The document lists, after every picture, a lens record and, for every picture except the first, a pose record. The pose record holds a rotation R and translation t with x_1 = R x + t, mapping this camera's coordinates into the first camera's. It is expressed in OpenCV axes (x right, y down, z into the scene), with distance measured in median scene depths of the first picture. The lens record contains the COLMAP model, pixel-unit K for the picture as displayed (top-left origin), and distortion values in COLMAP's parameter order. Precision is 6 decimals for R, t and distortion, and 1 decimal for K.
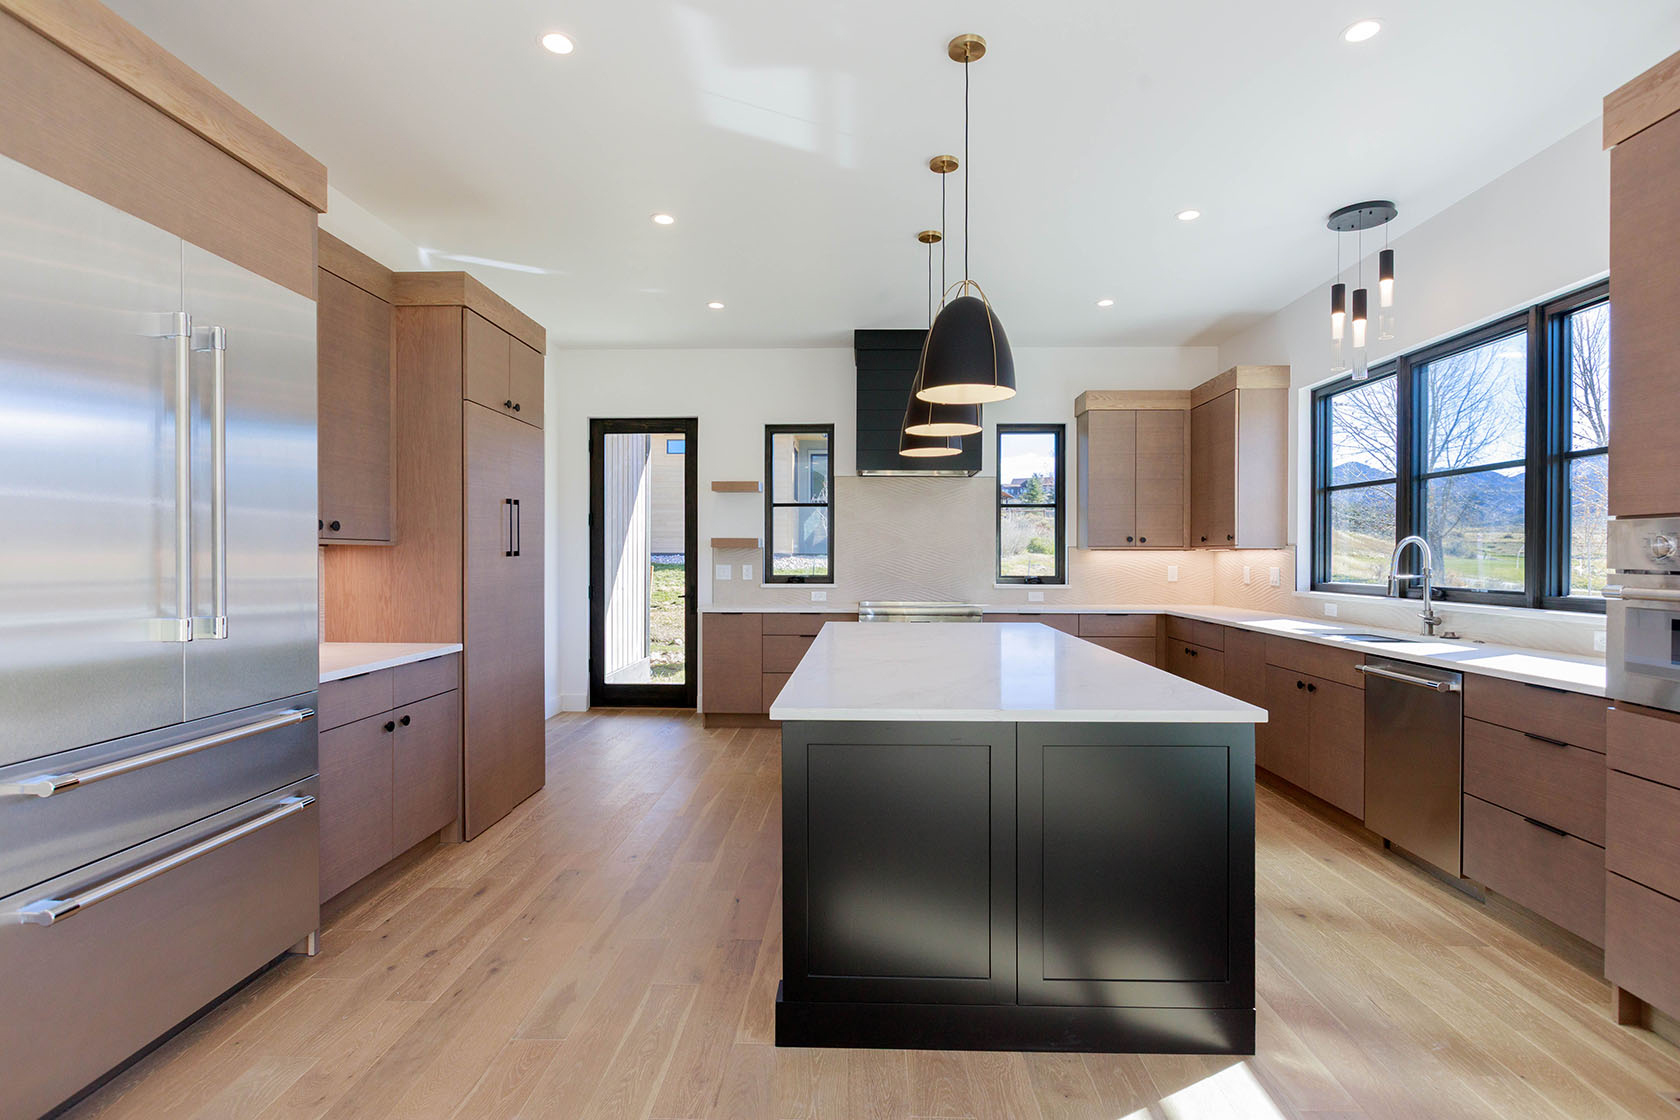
lens RADIAL K [[818.4, 0, 840.0], [0, 818.4, 560.0], [0, 0, 1]] dist [-0.003563, -0.000770]
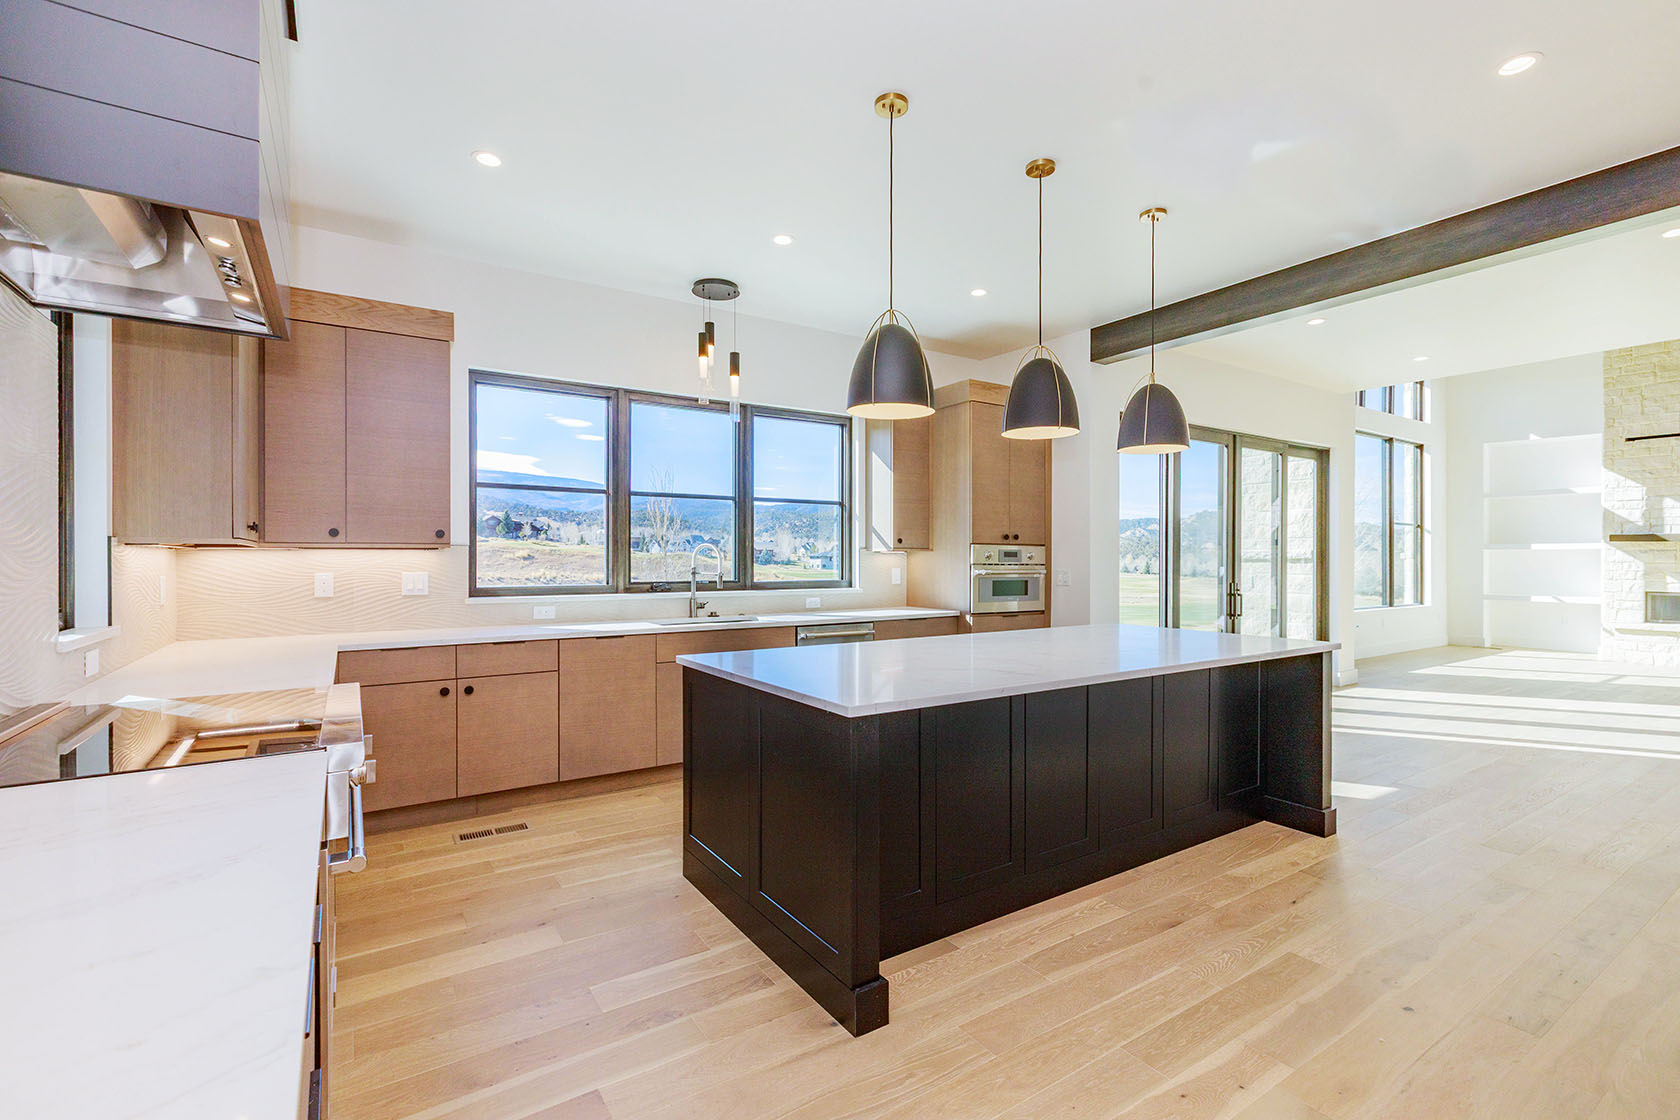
lens RADIAL K [[749.0, 0, 838.6], [0, 749.0, 564.3], [0, 0, 1]] dist [0.001973, 0.000080]
pose [[-0.578839, -0.007201, 0.815410, -0.411981], [0.004935, 0.999912, 0.012334, -0.007307], [-0.815427, 0.011163, -0.578752, 1.523424]]
